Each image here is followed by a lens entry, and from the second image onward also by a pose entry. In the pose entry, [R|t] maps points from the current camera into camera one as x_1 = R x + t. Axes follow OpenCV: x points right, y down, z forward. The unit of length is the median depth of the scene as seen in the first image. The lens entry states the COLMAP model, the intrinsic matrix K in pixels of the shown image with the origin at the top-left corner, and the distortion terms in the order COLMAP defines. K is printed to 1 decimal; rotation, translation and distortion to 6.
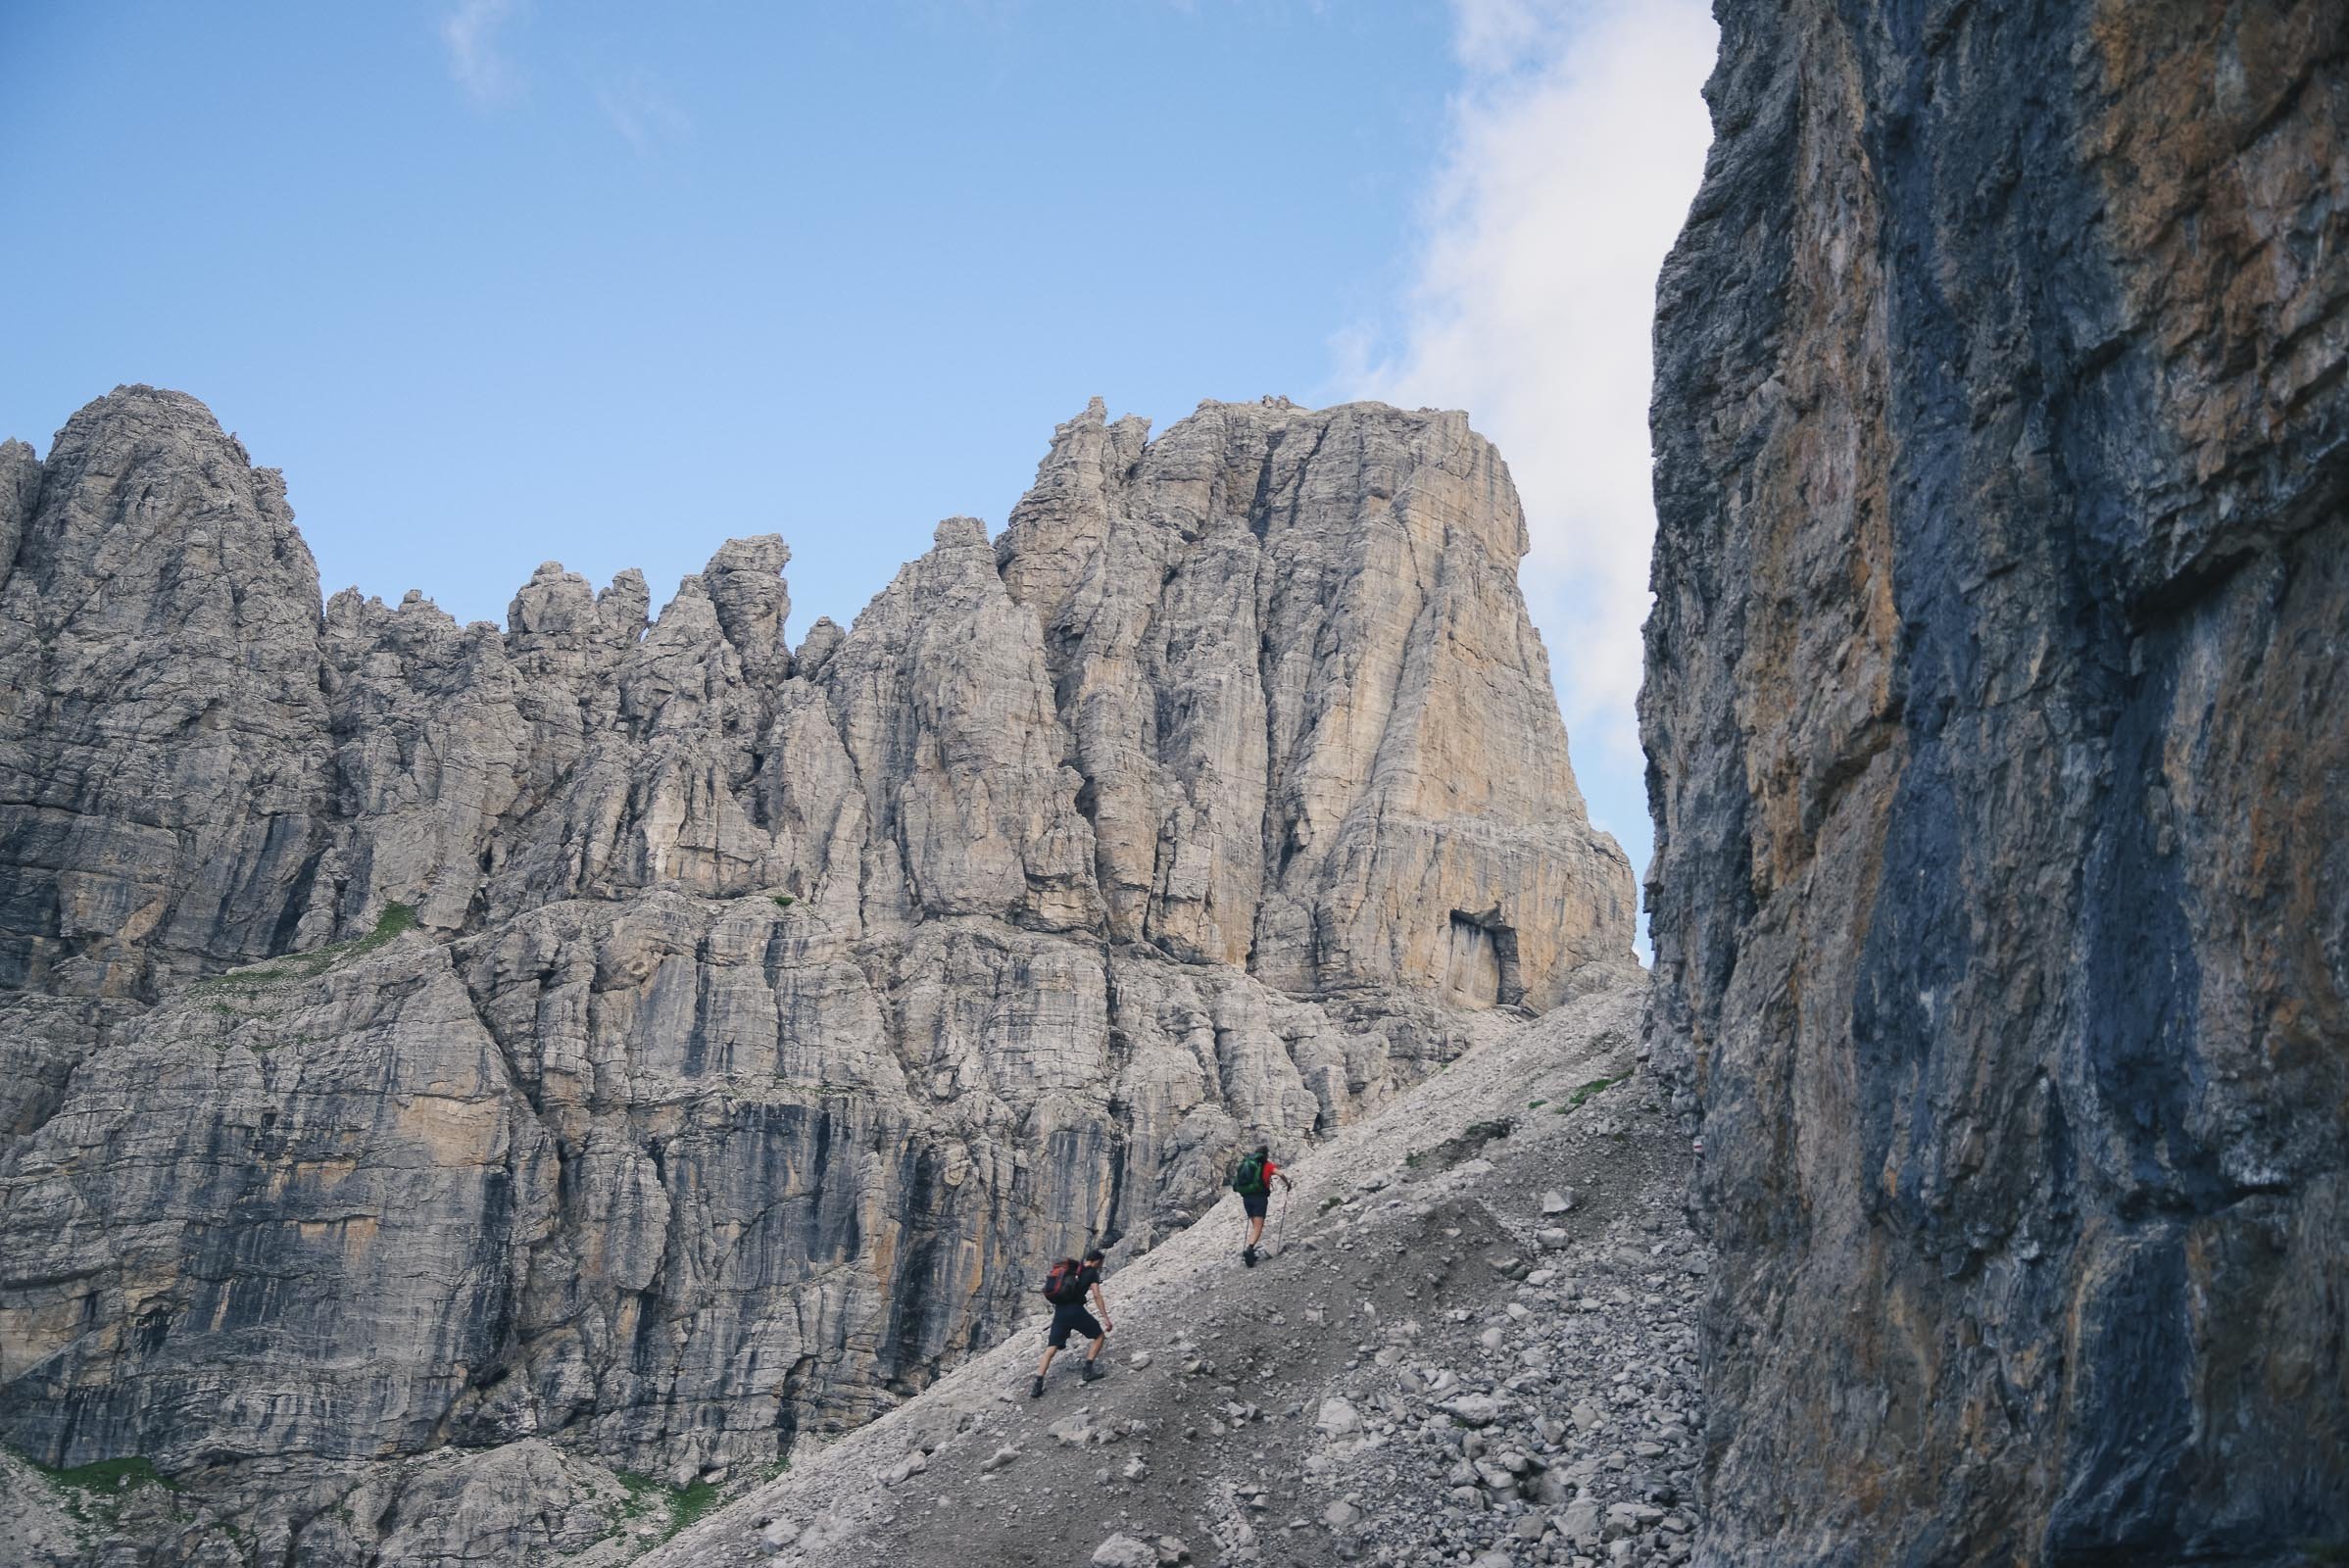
lens RADIAL K [[2309.1, 0, 1174.5], [0, 2309.1, 784.0], [0, 0, 1]] dist [-0.014978, 0.095222]
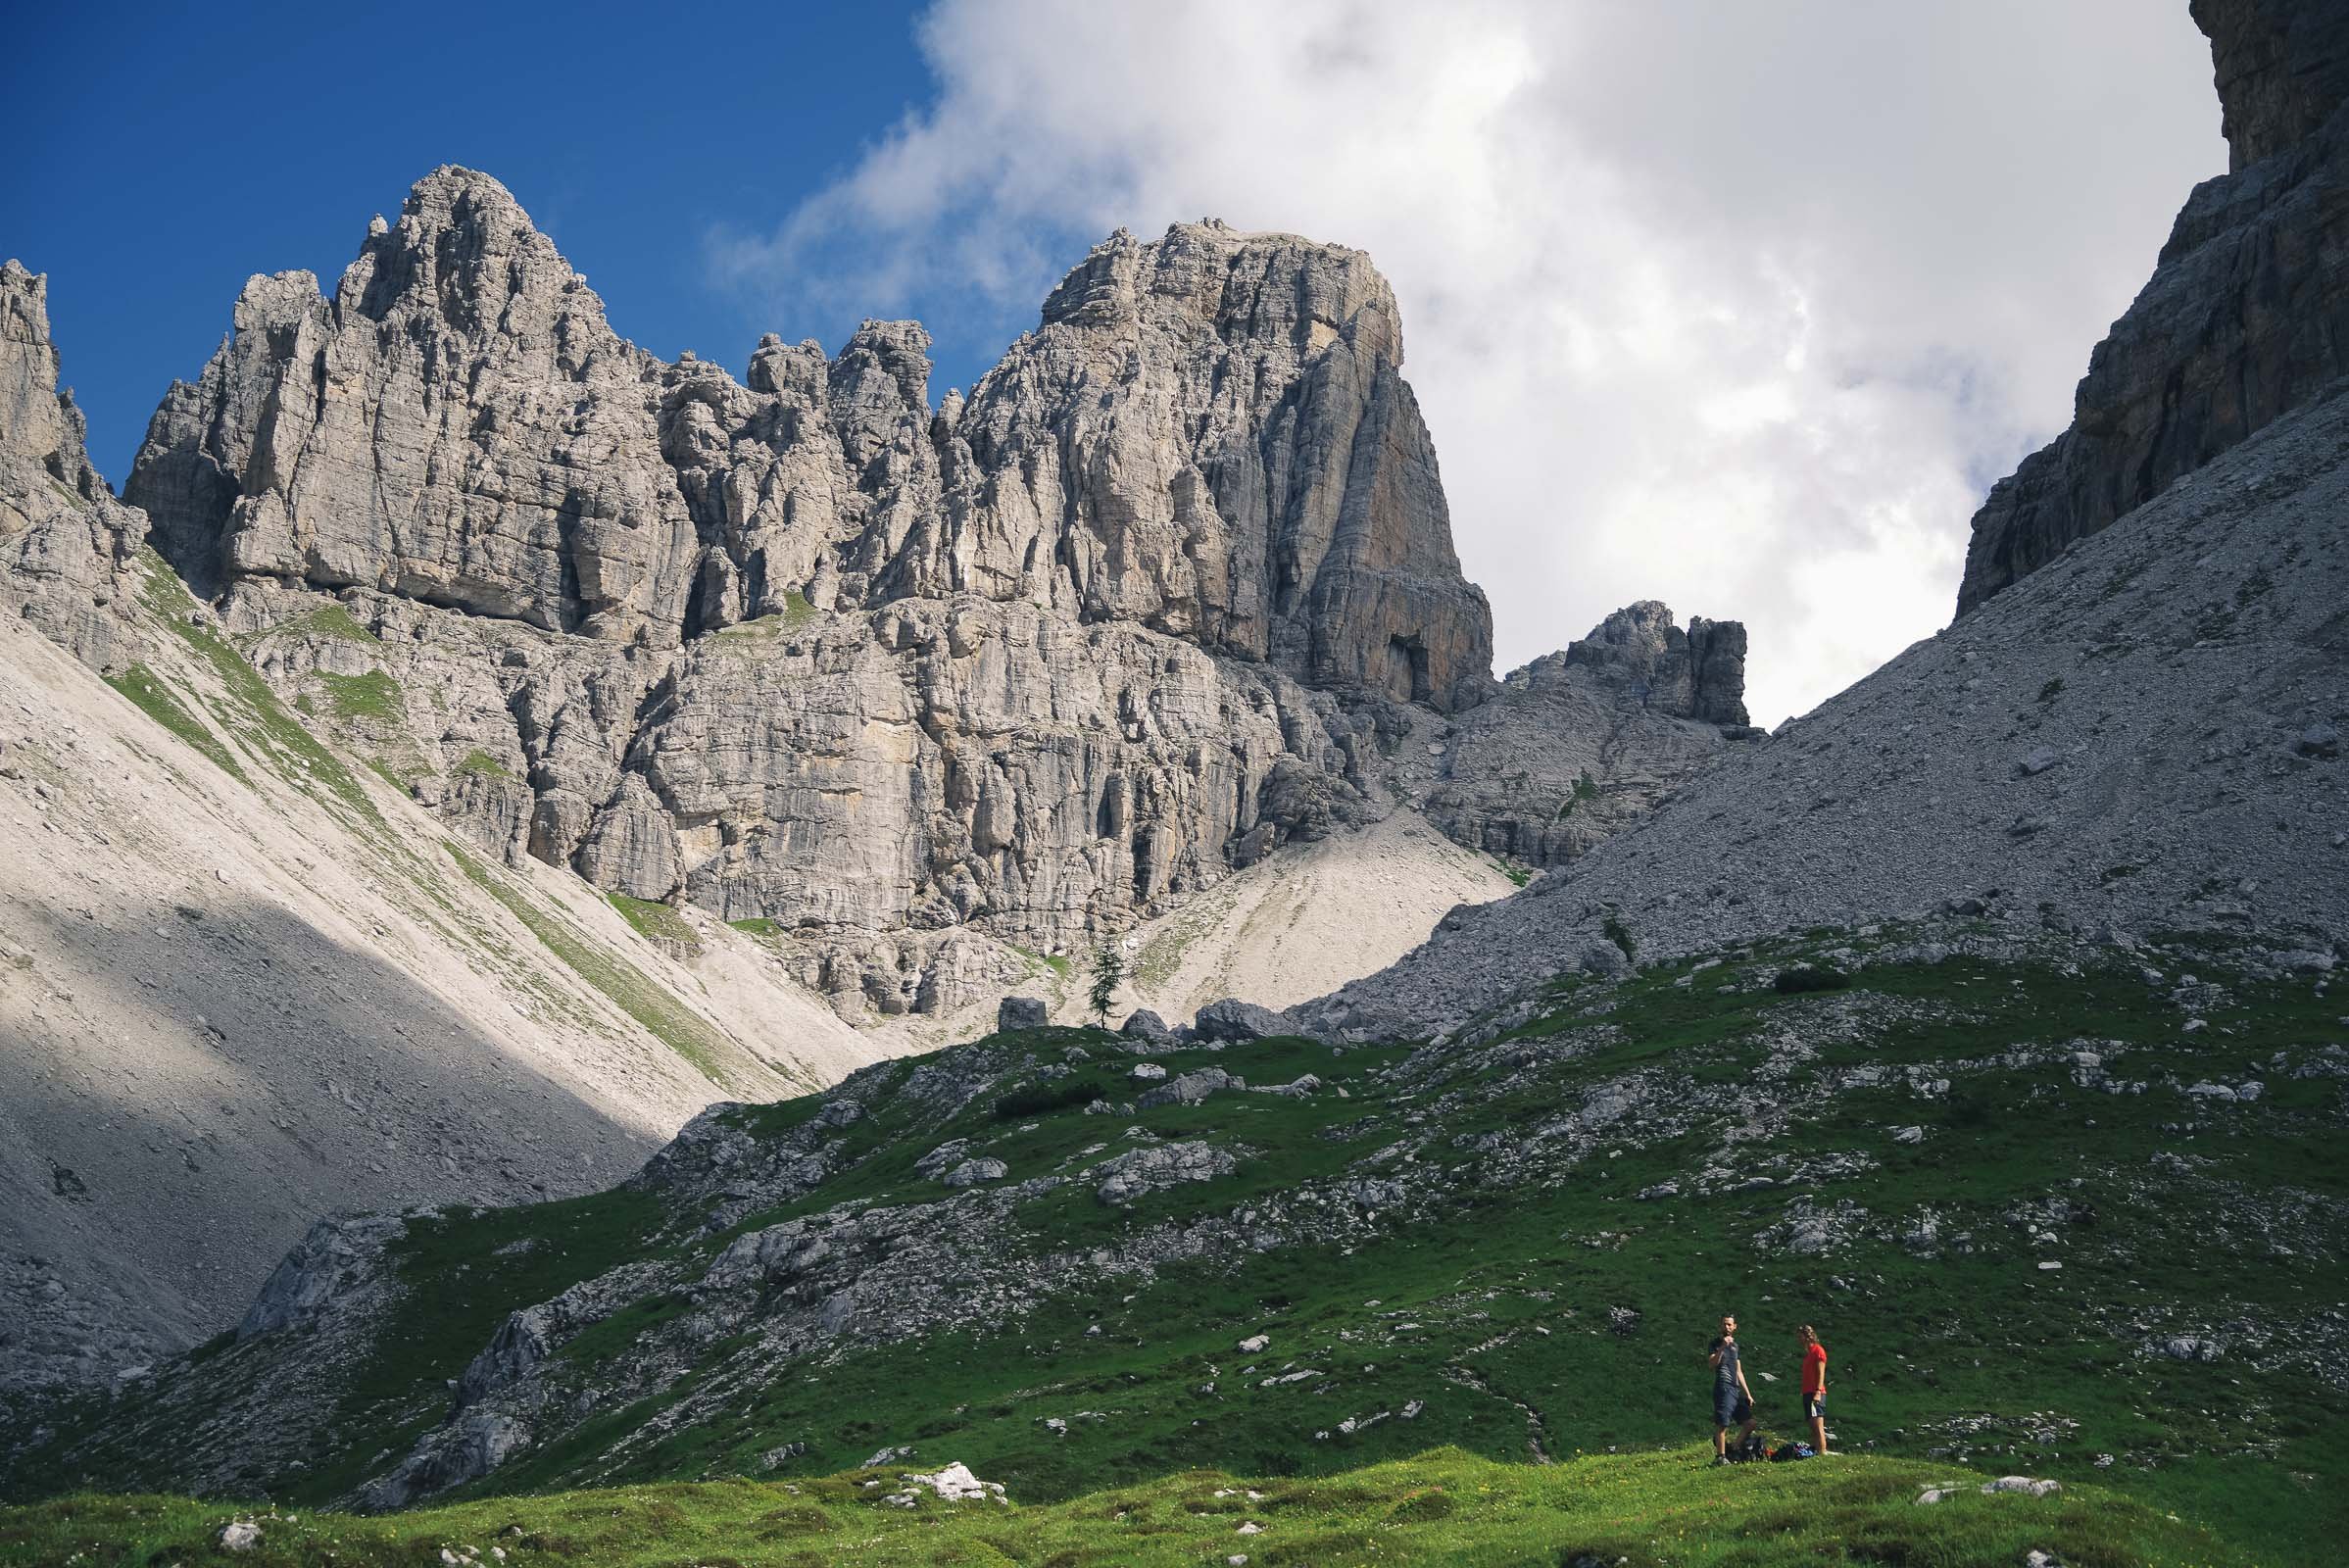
lens RADIAL K [[2309.1, 0, 1174.5], [0, 2309.1, 784.0], [0, 0, 1]] dist [-0.014978, 0.095222]
pose [[0.980086, 0.054279, 0.191013, -0.340141], [-0.080033, 0.988305, 0.129803, -0.035804], [-0.181734, -0.142505, 0.972967, -0.485066]]
